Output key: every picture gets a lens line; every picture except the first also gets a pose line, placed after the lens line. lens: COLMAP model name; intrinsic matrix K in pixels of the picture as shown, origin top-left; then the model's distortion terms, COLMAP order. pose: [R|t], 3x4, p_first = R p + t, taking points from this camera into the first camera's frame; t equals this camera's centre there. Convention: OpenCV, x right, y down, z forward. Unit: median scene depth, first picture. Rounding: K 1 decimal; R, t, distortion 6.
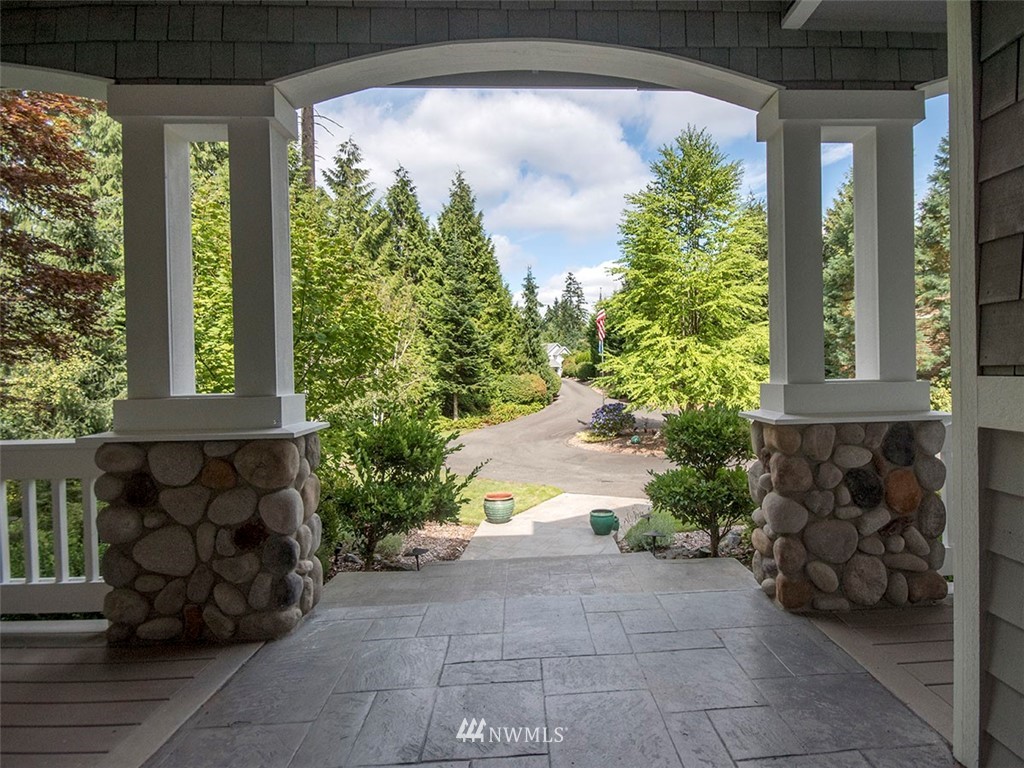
lens RADIAL K [[447.7, 0, 512.3], [0, 447.7, 383.2], [0, 0, 1]] dist [-0.001928, -0.000266]
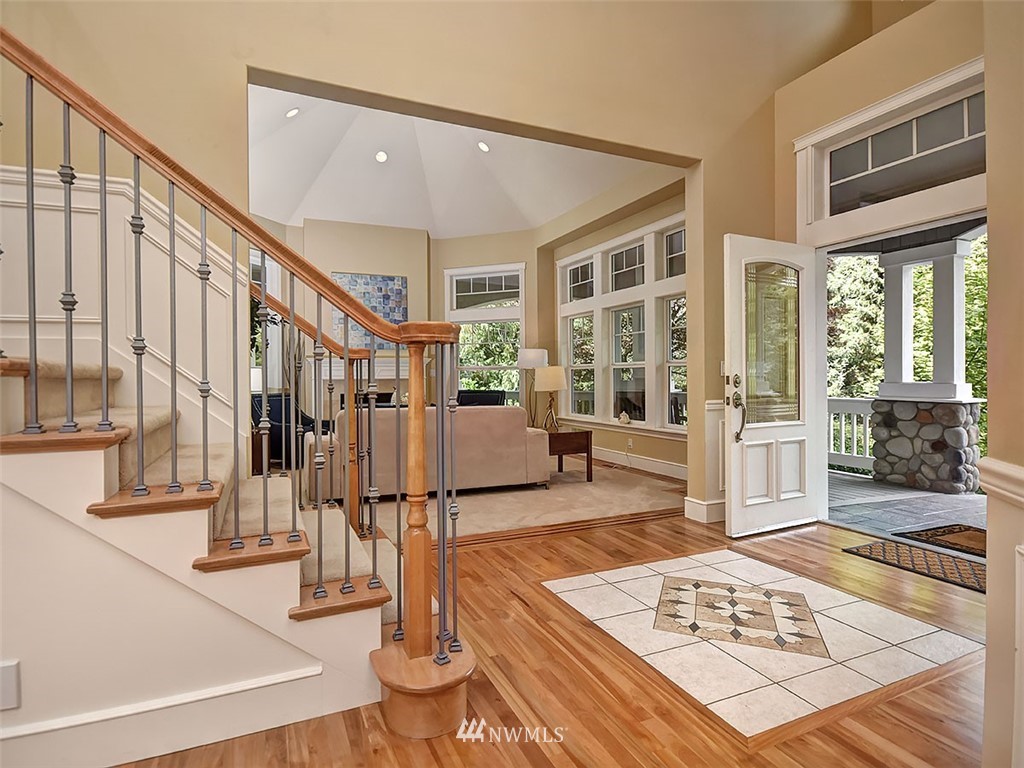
lens RADIAL K [[550.0, 0, 511.9], [0, 550.0, 381.1], [0, 0, 1]] dist [-0.002976, -0.000393]
pose [[0.419984, 0.023348, -0.907231, 0.989410], [-0.005585, 0.999717, 0.023142, -0.029695], [0.907514, -0.004652, 0.419996, -2.074290]]
